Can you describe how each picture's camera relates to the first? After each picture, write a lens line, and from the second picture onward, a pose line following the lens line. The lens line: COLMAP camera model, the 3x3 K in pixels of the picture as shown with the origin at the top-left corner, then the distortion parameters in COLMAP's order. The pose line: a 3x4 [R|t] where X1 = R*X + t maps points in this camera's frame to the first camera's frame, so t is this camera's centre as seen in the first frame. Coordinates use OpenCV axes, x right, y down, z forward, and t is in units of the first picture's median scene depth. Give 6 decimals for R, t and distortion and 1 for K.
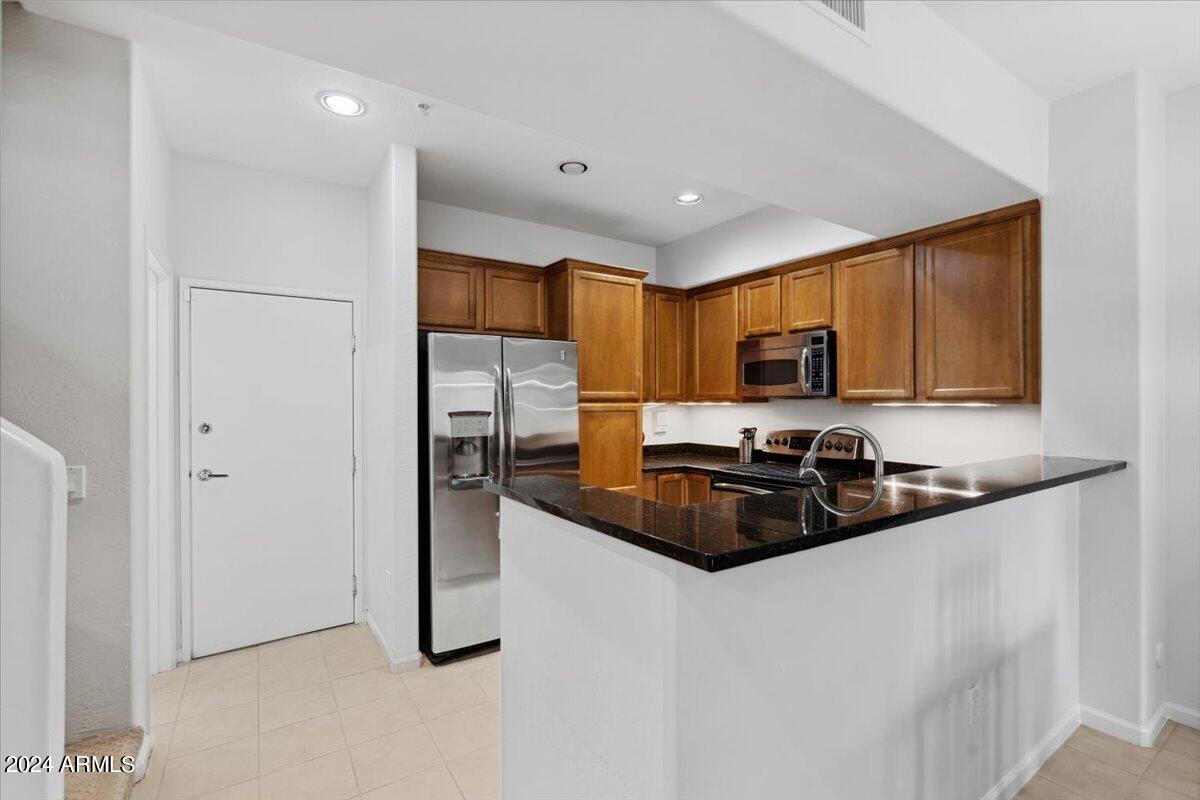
lens RADIAL K [[532.0, 0, 596.1], [0, 532.0, 400.7], [0, 0, 1]] dist [-0.004637, 0.001303]
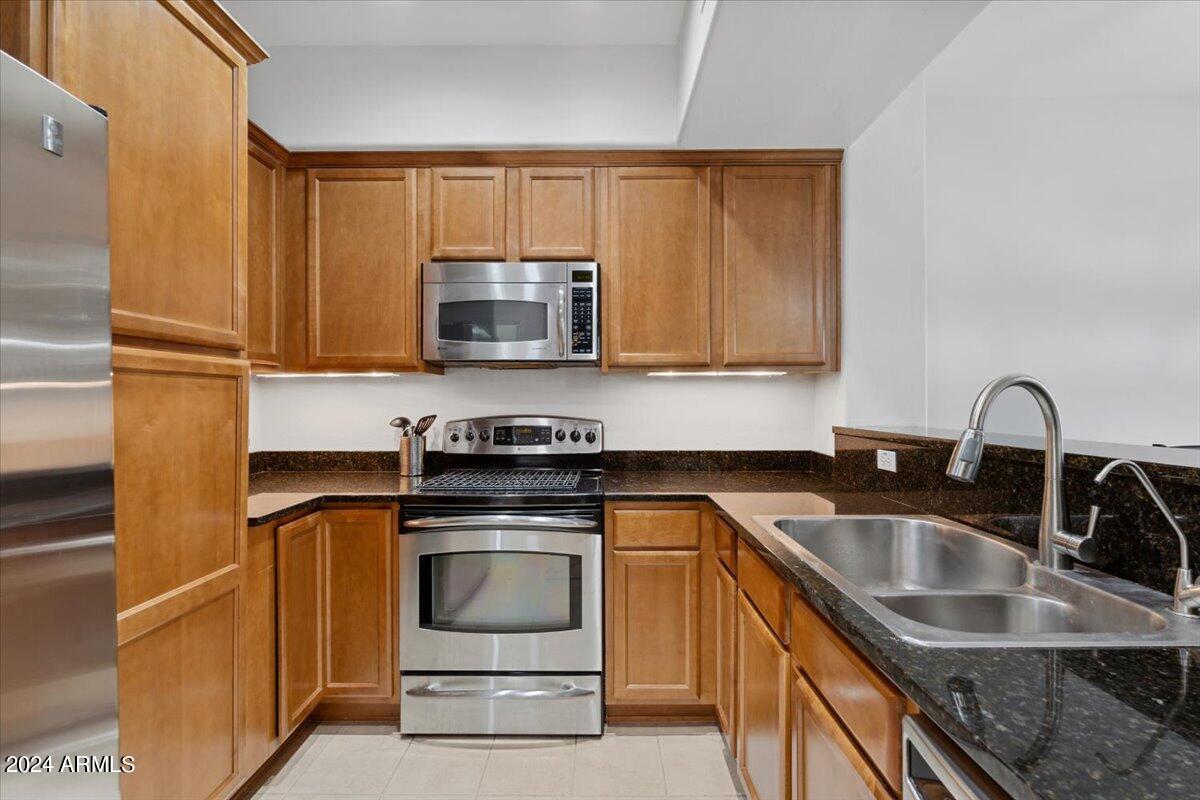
lens RADIAL K [[532.0, 0, 599.7], [0, 532.0, 399.4], [0, 0, 1]] dist [-0.004637, 0.001303]
pose [[0.545448, 0.001314, 0.838144, -0.127503], [0.001950, 0.999994, -0.002836, 0.042274], [-0.838142, 0.003181, 0.545442, 0.626104]]
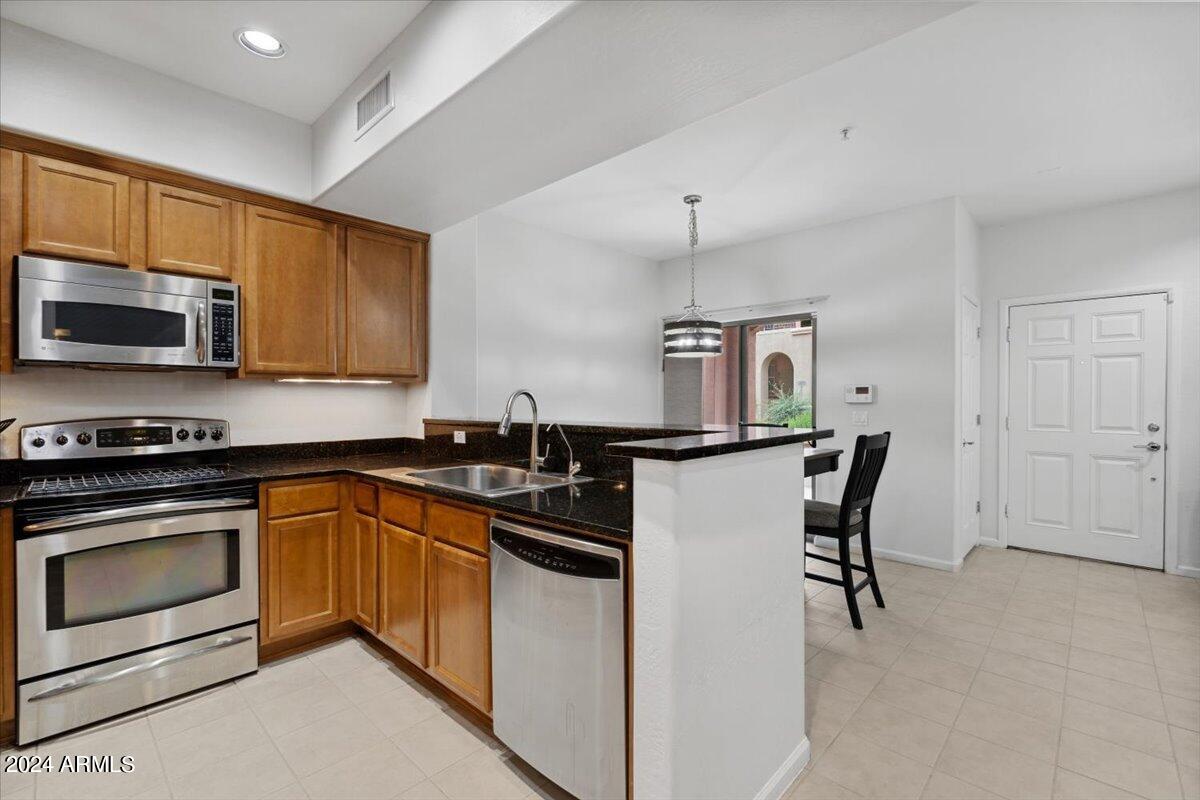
lens RADIAL K [[532.0, 0, 604.2], [0, 532.0, 402.2], [0, 0, 1]] dist [-0.004637, 0.001303]
pose [[-0.244009, -0.000415, 0.969773, -0.463071], [0.004456, 0.999989, 0.001549, 0.043573], [-0.969763, 0.004699, -0.244004, 0.660304]]
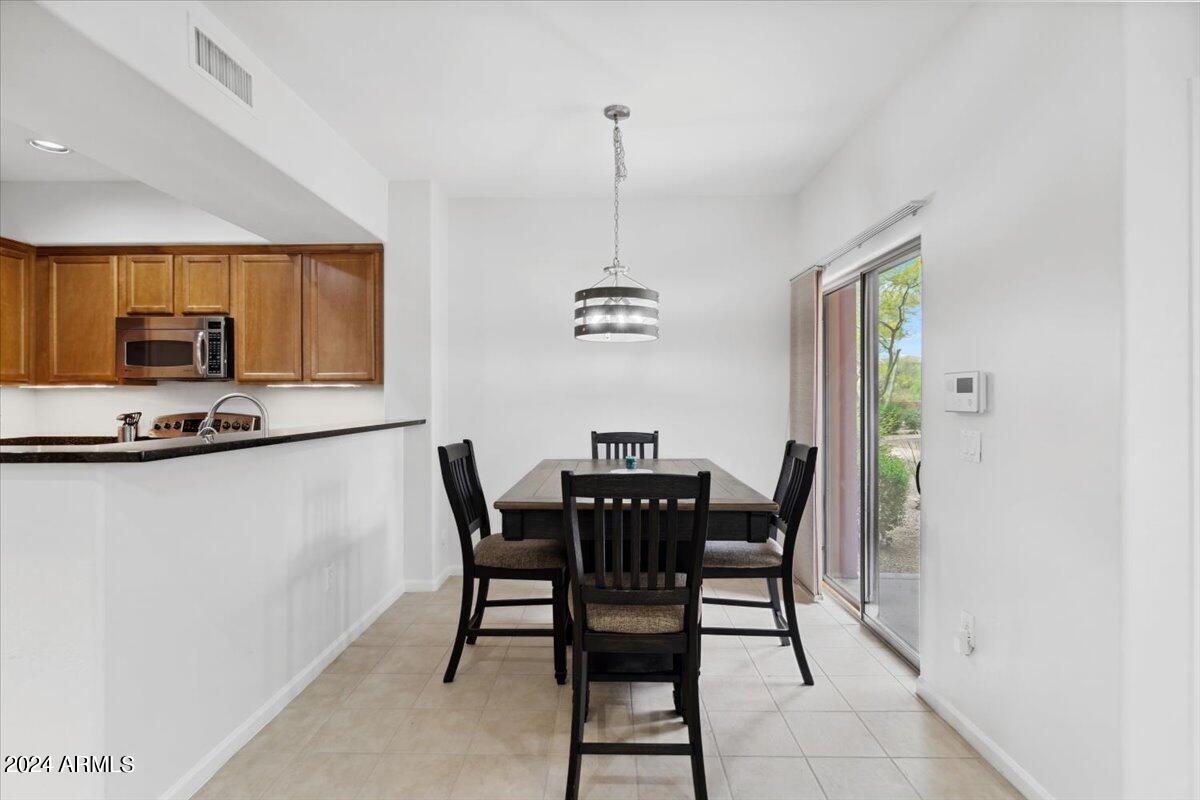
lens RADIAL K [[591.8, 0, 604.8], [0, 591.8, 397.6], [0, 0, 1]] dist [-0.001484, 0.000853]
pose [[0.558679, 0.002210, 0.829381, -0.125971], [0.000706, 0.999995, -0.003140, 0.035207], [-0.829384, 0.002340, 0.558675, -0.303105]]
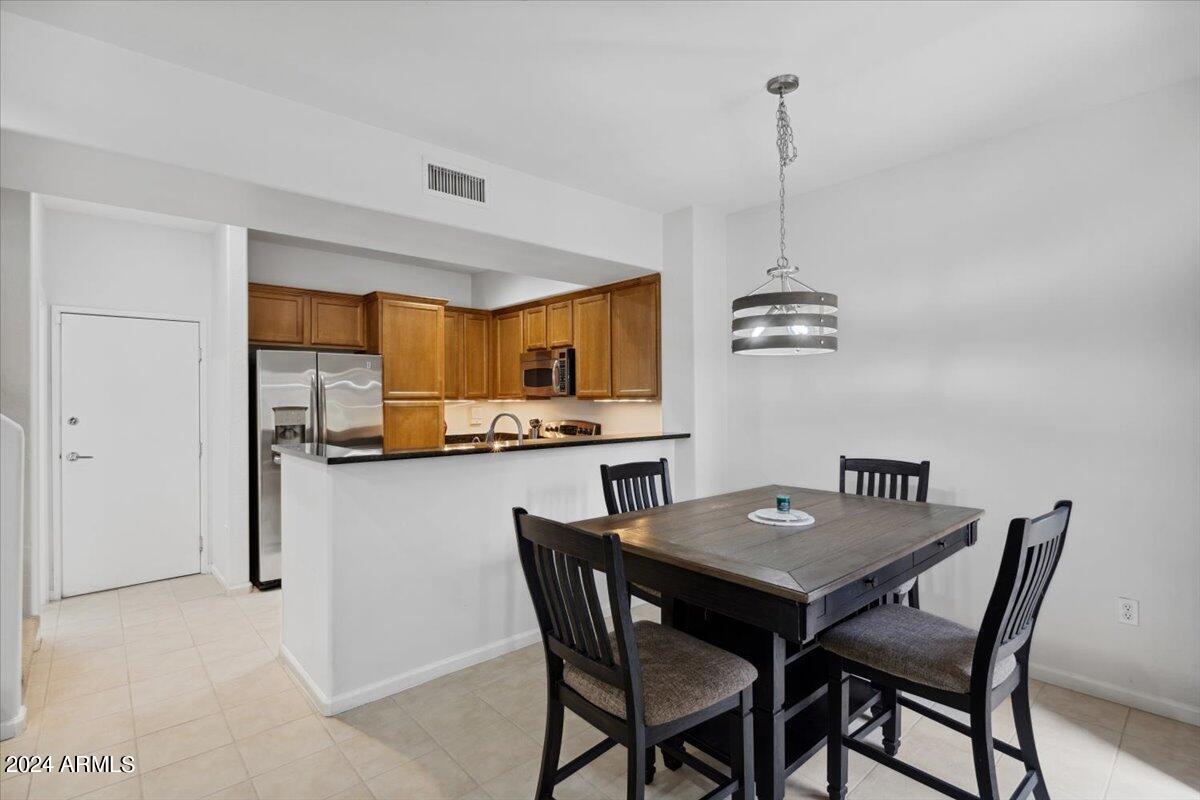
lens RADIAL K [[572.8, 0, 597.1], [0, 572.8, 396.5], [0, 0, 1]] dist [-0.002213, 0.000563]
pose [[0.988617, -0.003245, 0.150418, 0.282648], [0.003980, 0.999982, -0.004586, 0.002856], [-0.150400, 0.005133, 0.988612, -0.507832]]
